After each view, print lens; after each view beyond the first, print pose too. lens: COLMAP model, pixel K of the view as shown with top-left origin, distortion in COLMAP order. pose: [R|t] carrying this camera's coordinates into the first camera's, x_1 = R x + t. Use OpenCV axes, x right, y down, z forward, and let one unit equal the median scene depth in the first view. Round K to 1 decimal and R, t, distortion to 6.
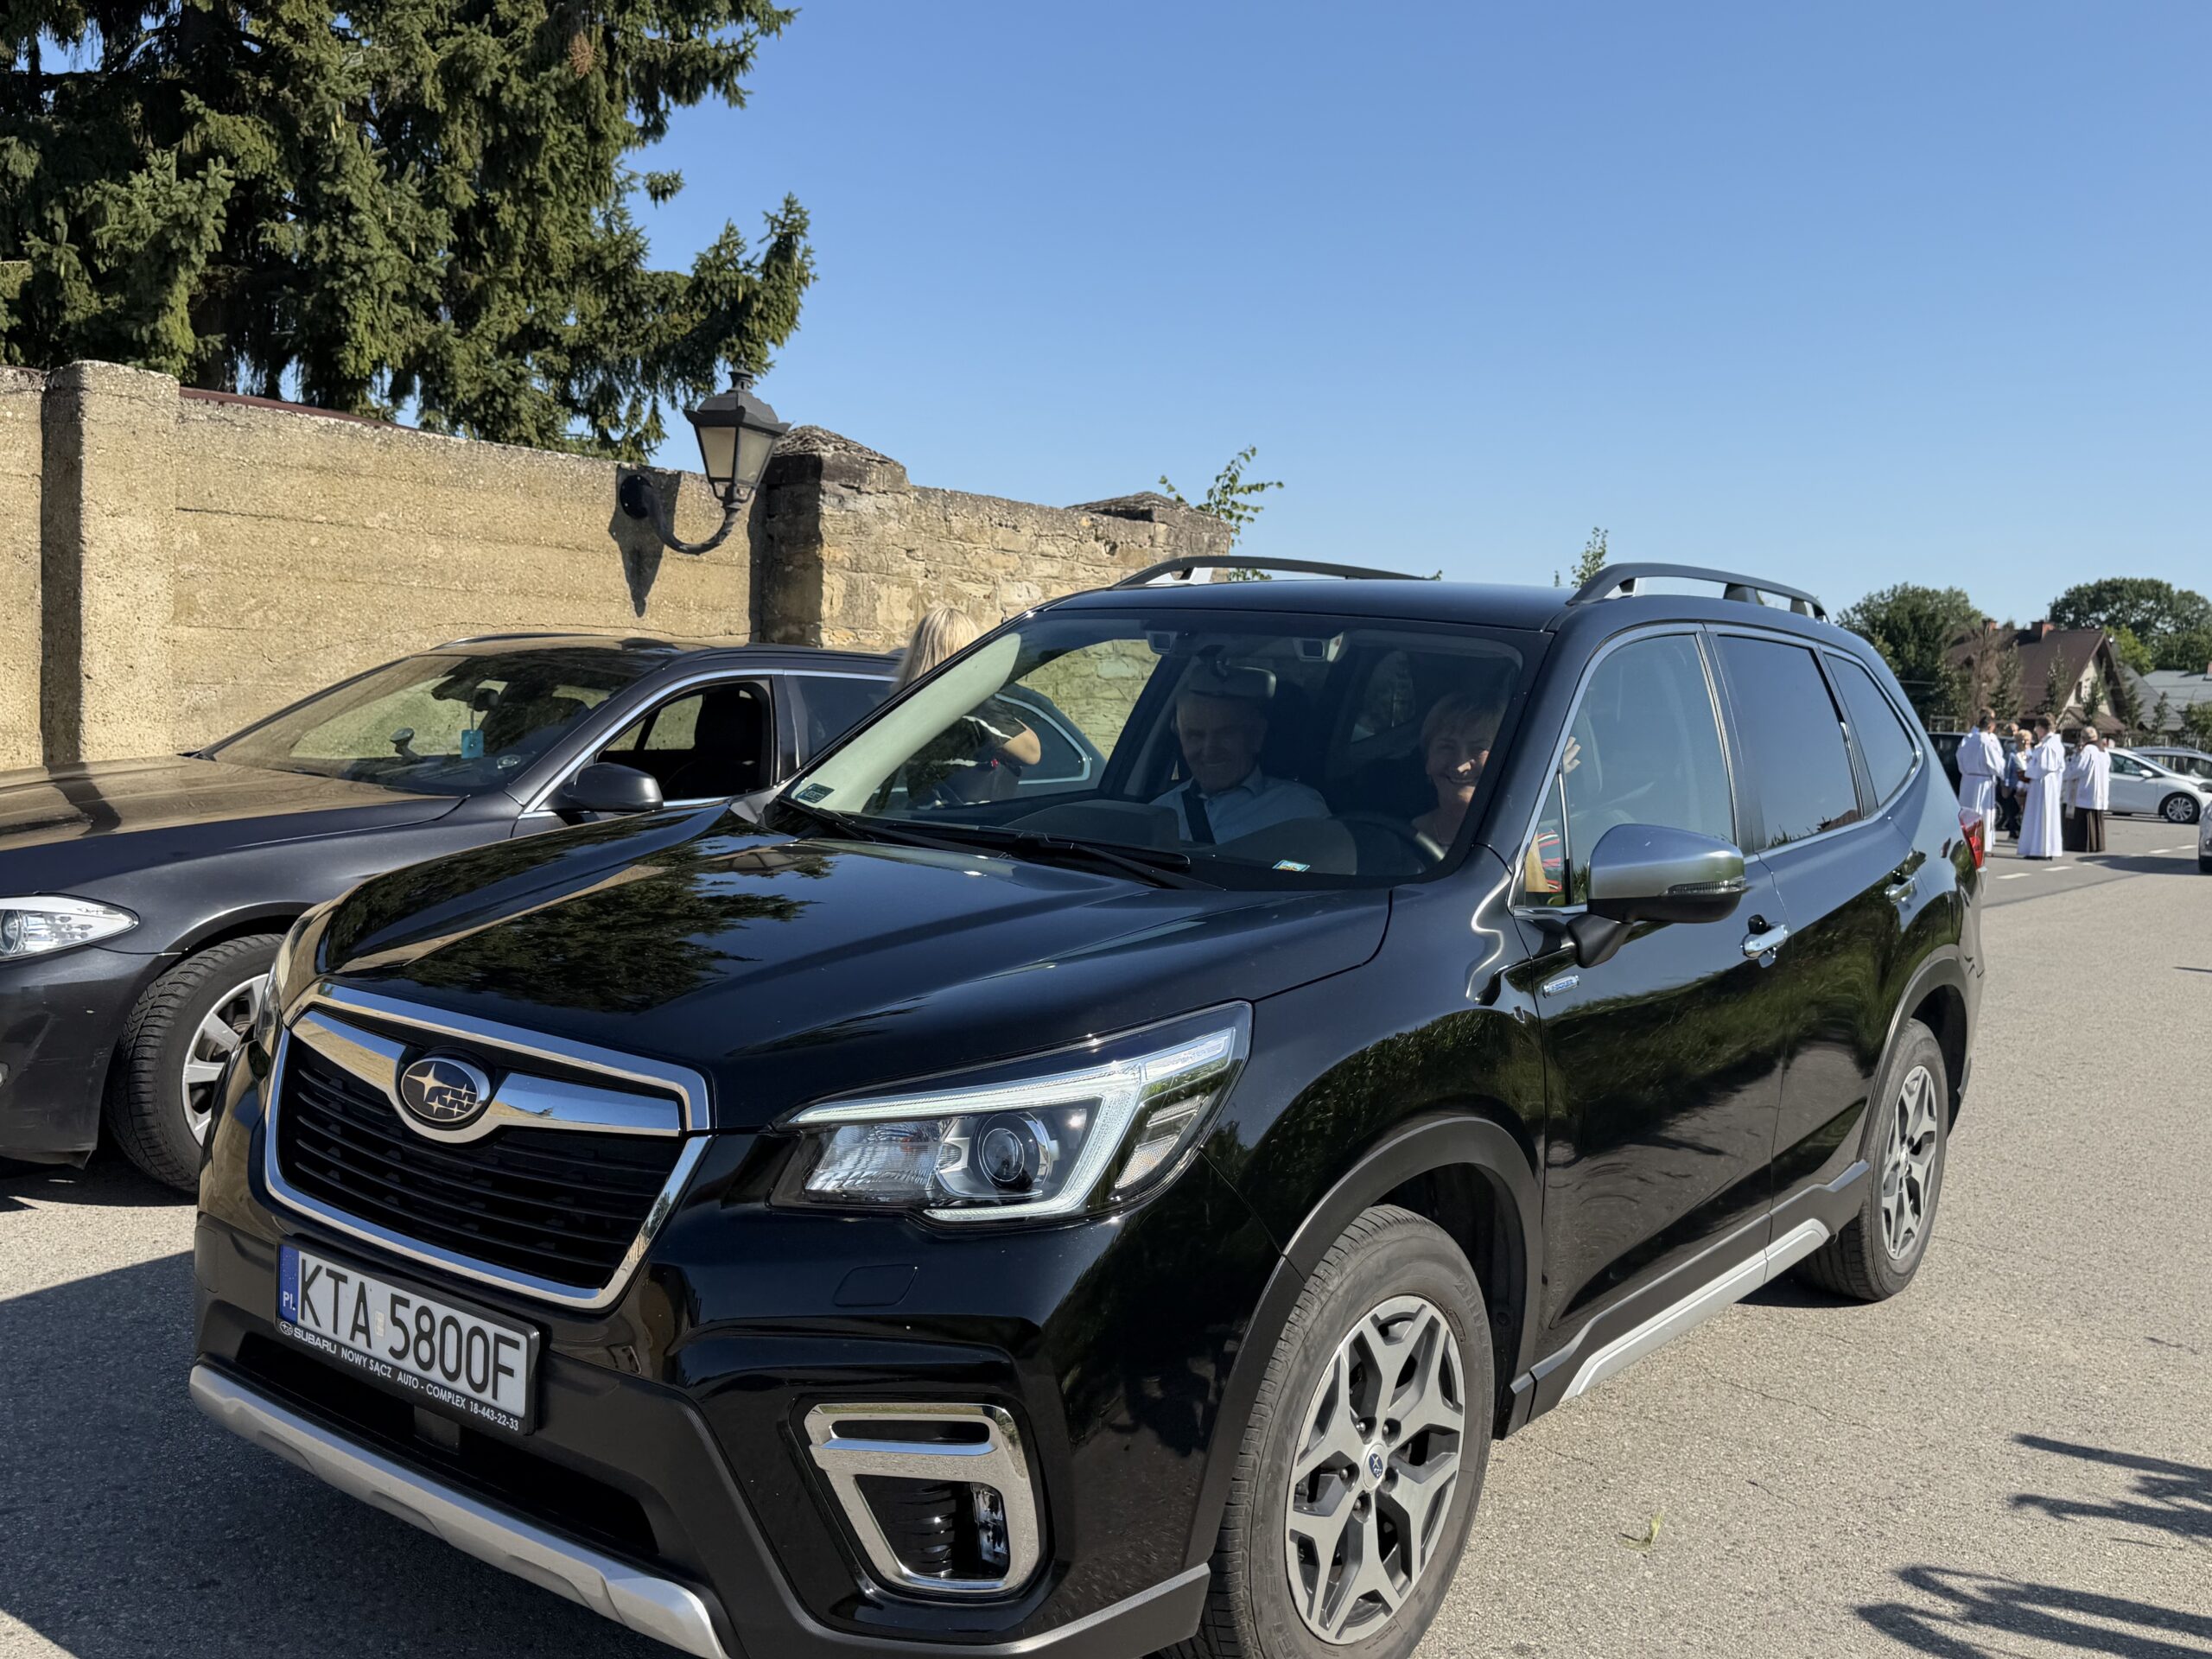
lens RADIAL K [[1978.2, 0, 1101.2], [0, 1978.2, 845.7], [0, 0, 1]] dist [0.167628, -0.338975]
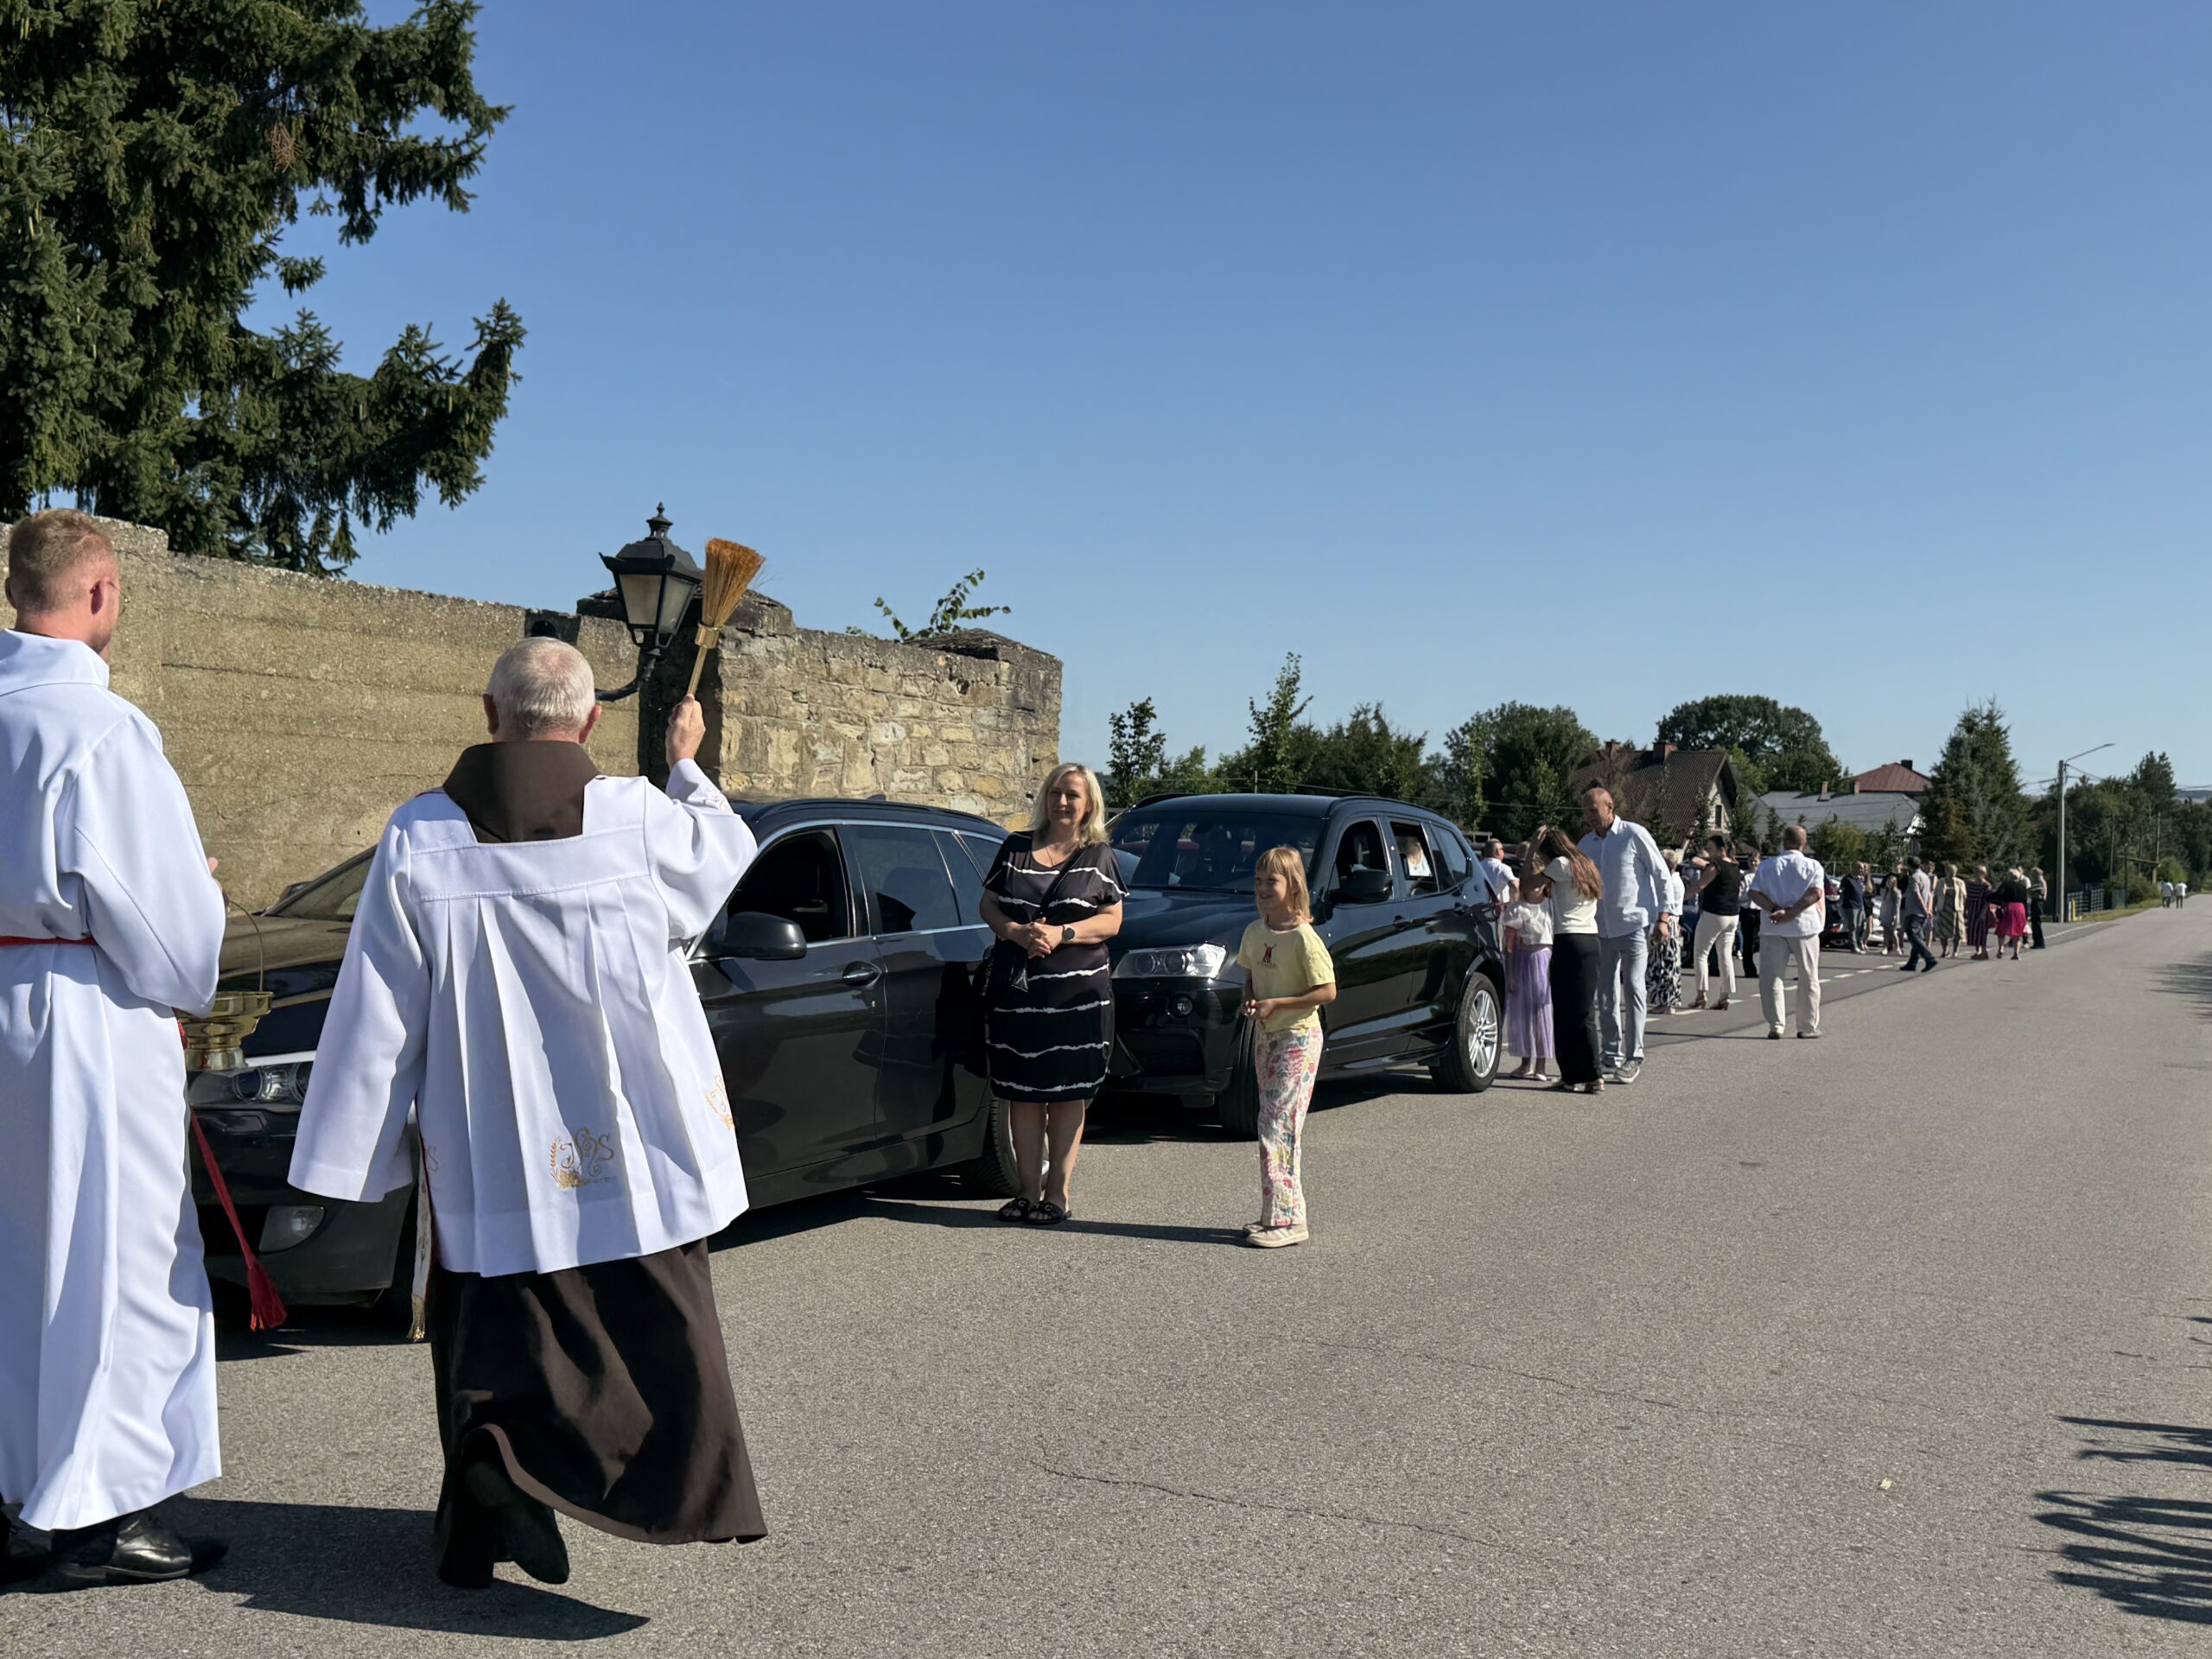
lens RADIAL K [[2288.2, 0, 1111.0], [0, 2288.2, 819.5], [0, 0, 1]] dist [0.177063, -0.325620]
pose [[0.978338, -0.013602, 0.206567, -0.114319], [0.029789, 0.996704, -0.075455, 0.002872], [-0.204860, 0.079974, 0.975519, -0.087461]]
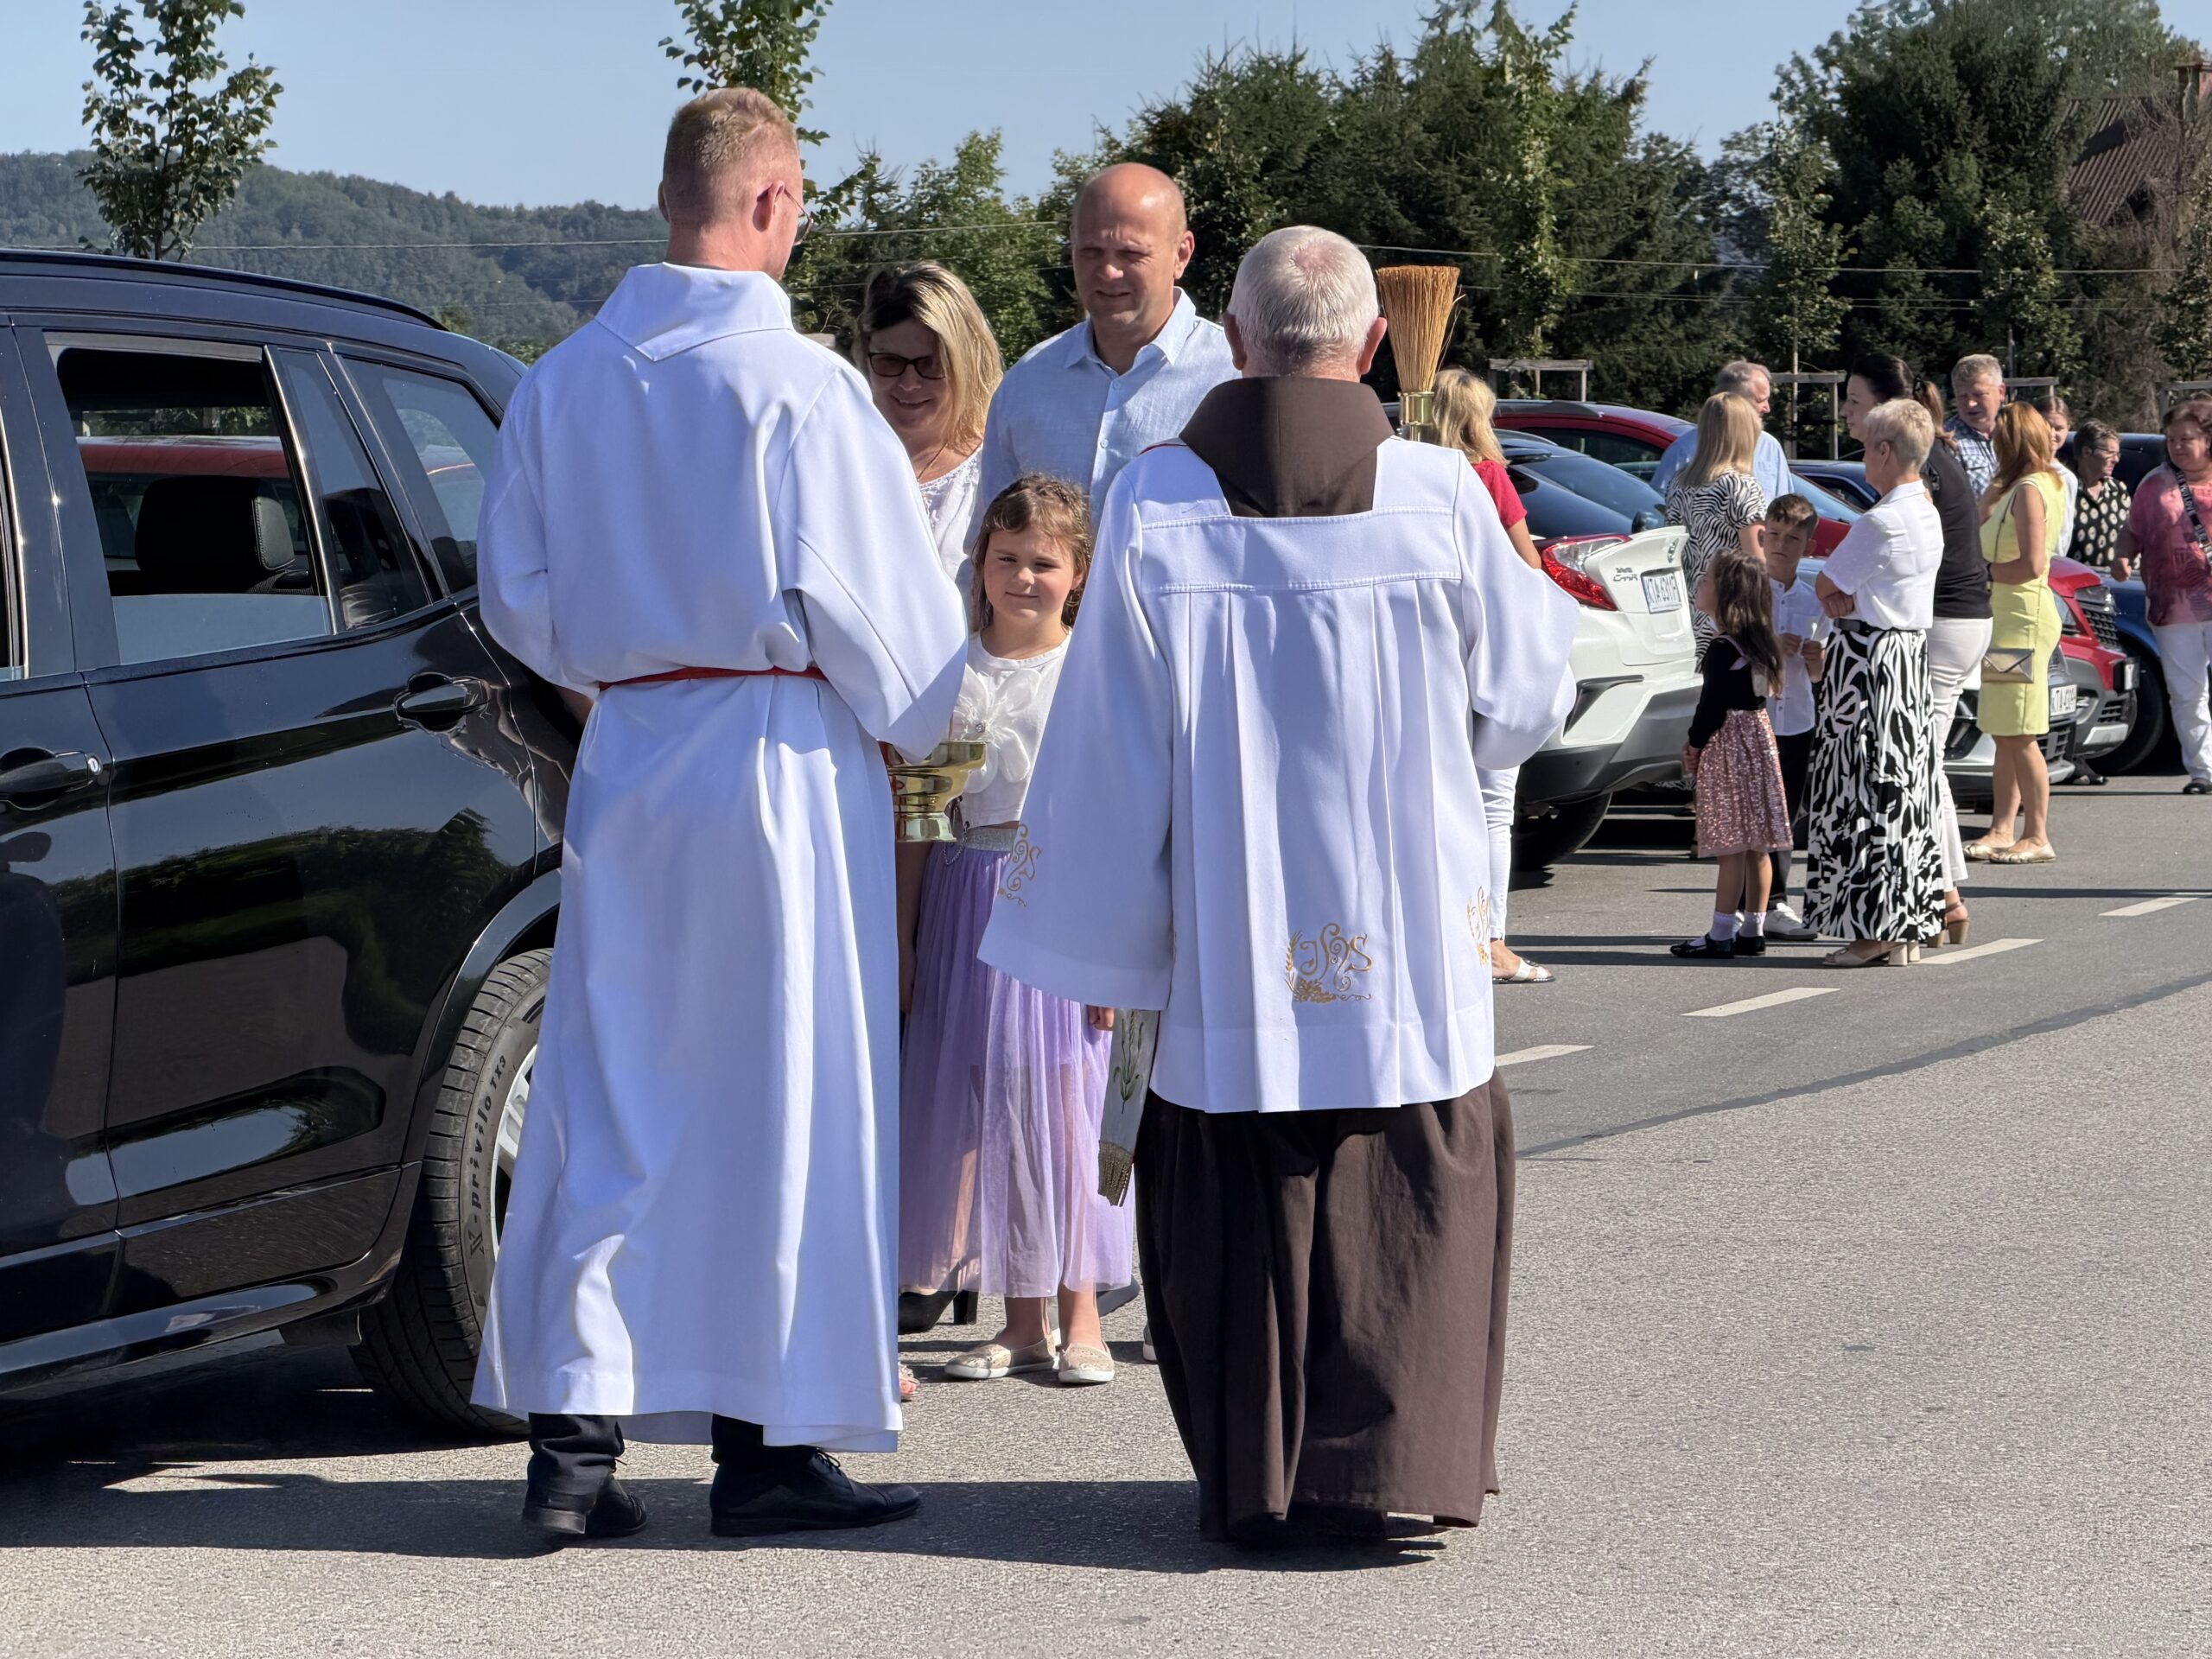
lens RADIAL K [[6600.4, 0, 1106.0], [0, 6600.4, 829.5], [0, 0, 1]] dist [0.255563, -0.035863]
pose [[0.968957, -0.069258, 0.237331, 0.087508], [0.071814, 0.997416, -0.002130, -0.007282], [-0.236570, 0.019108, 0.971427, 0.108181]]
